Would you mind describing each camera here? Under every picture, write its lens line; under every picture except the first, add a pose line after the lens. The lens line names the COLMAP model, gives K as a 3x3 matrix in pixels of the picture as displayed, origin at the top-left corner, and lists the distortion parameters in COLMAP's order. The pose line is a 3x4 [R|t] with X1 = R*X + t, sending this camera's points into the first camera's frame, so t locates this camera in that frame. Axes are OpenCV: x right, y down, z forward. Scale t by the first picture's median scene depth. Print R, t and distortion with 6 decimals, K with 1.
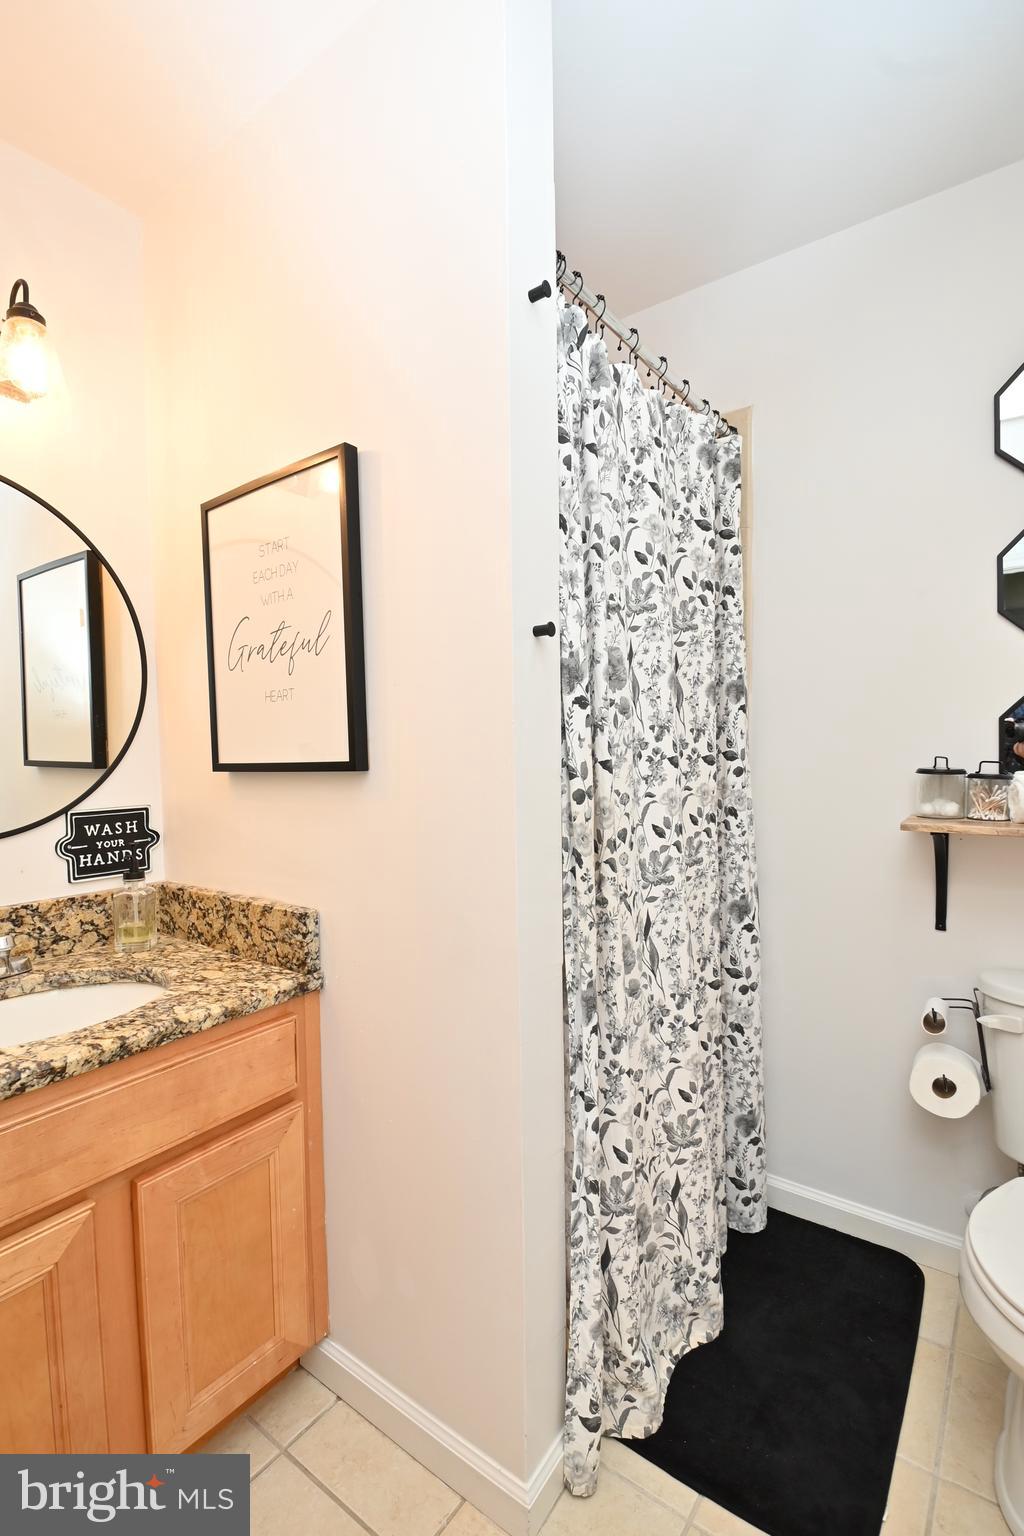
lens RADIAL K [[689.6, 0, 517.5], [0, 689.6, 773.5], [0, 0, 1]] dist [0.008375, -0.017445]
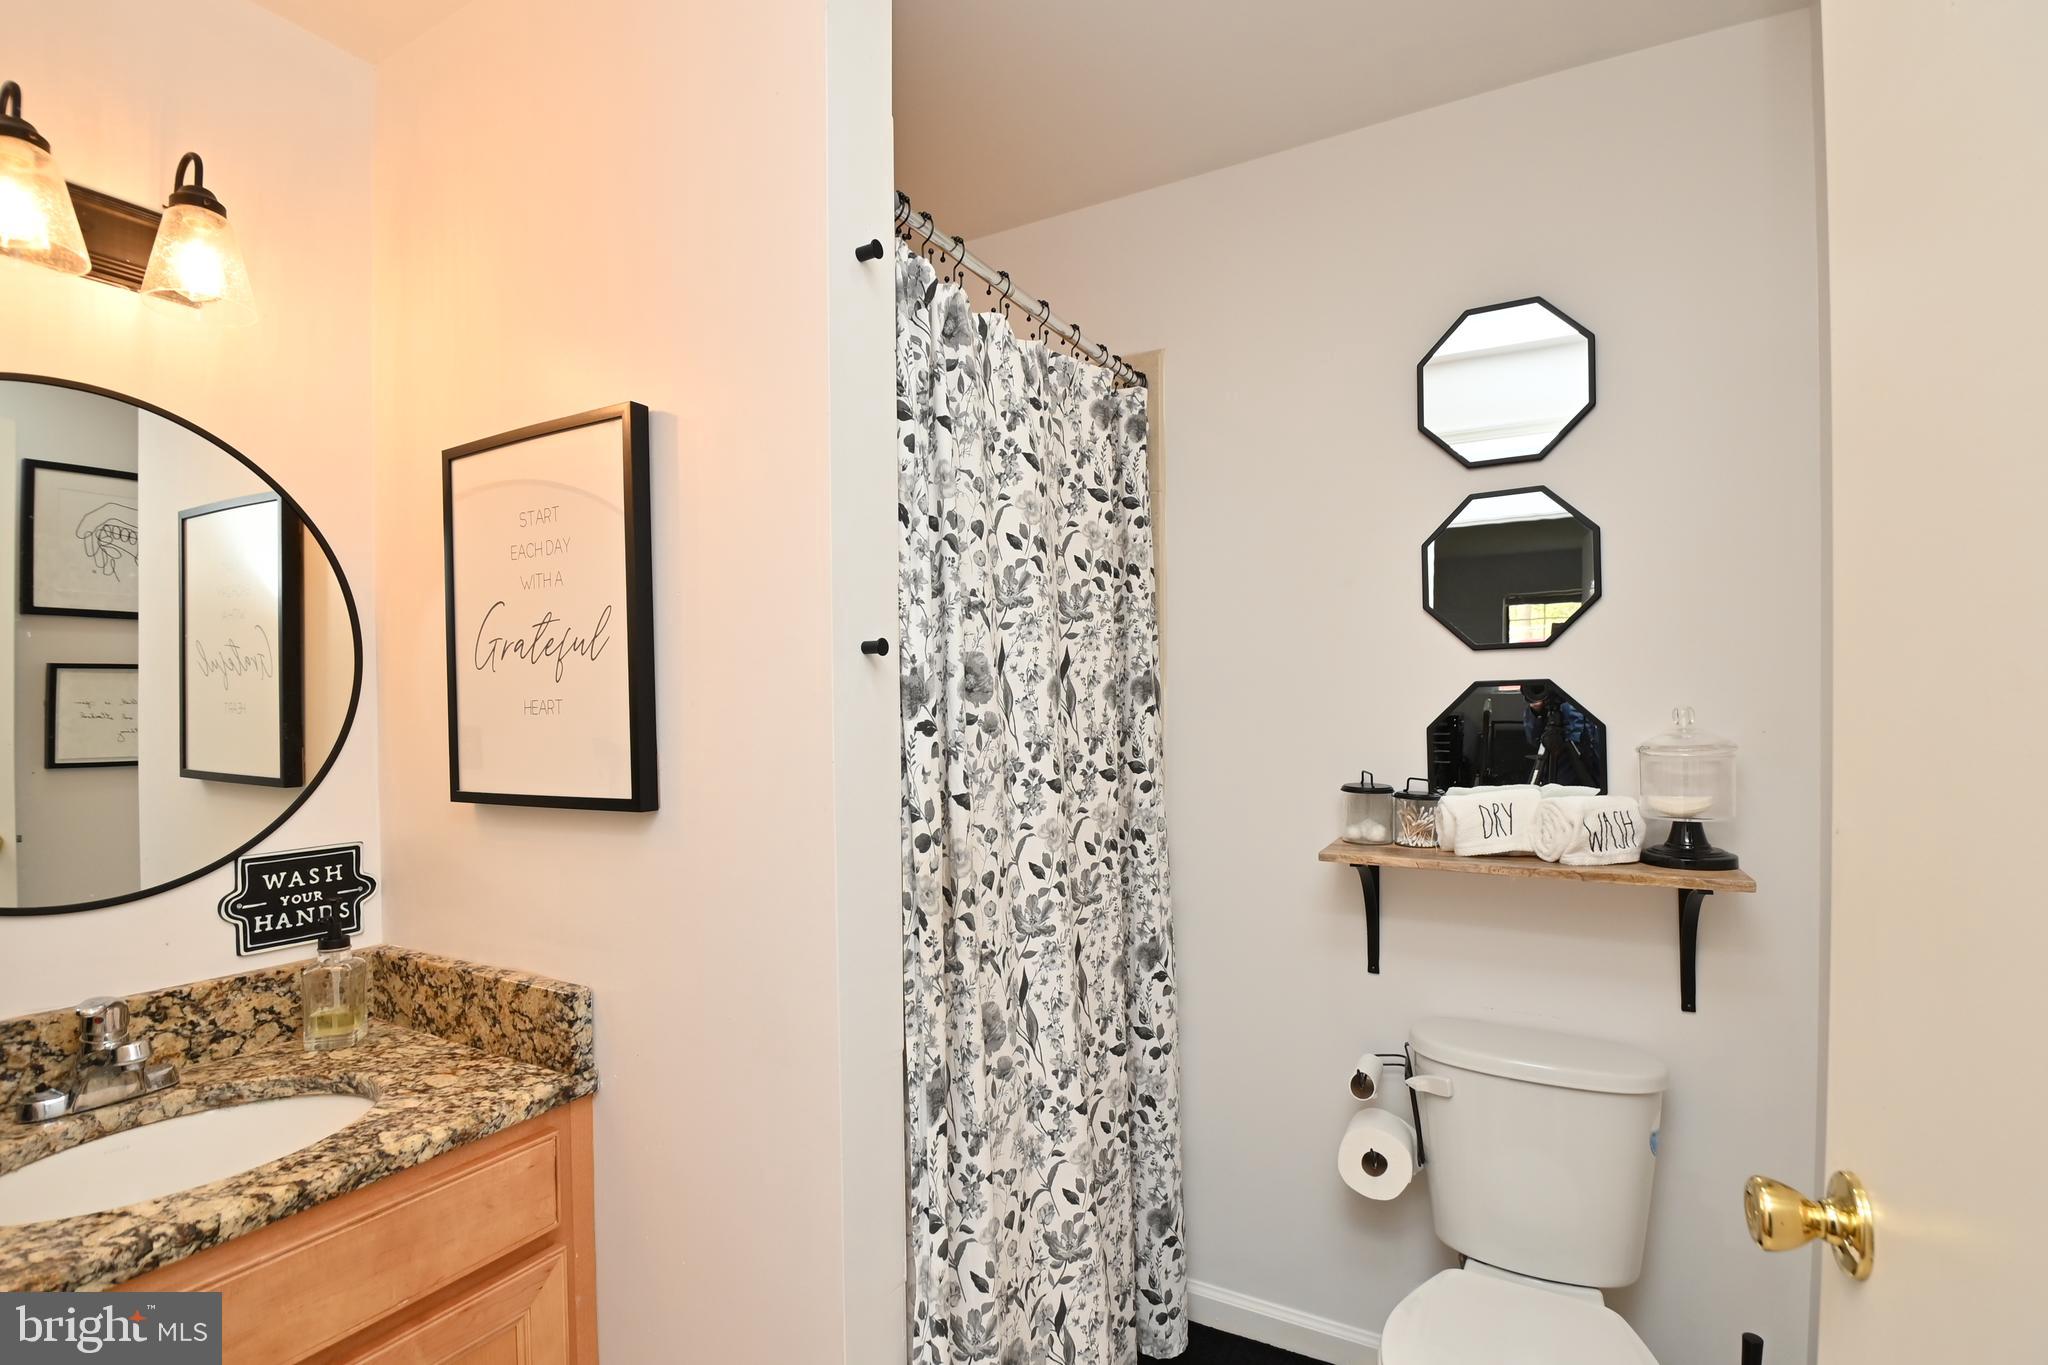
lens RADIAL K [[919.5, 0, 1080.1], [0, 919.5, 692.8], [0, 0, 1]] dist [0.008375, -0.017445]
pose [[0.989183, 0.002056, 0.146674, 0.092692], [0.004092, 0.999126, -0.041600, -0.081233], [-0.146631, 0.041750, 0.988310, -0.098490]]
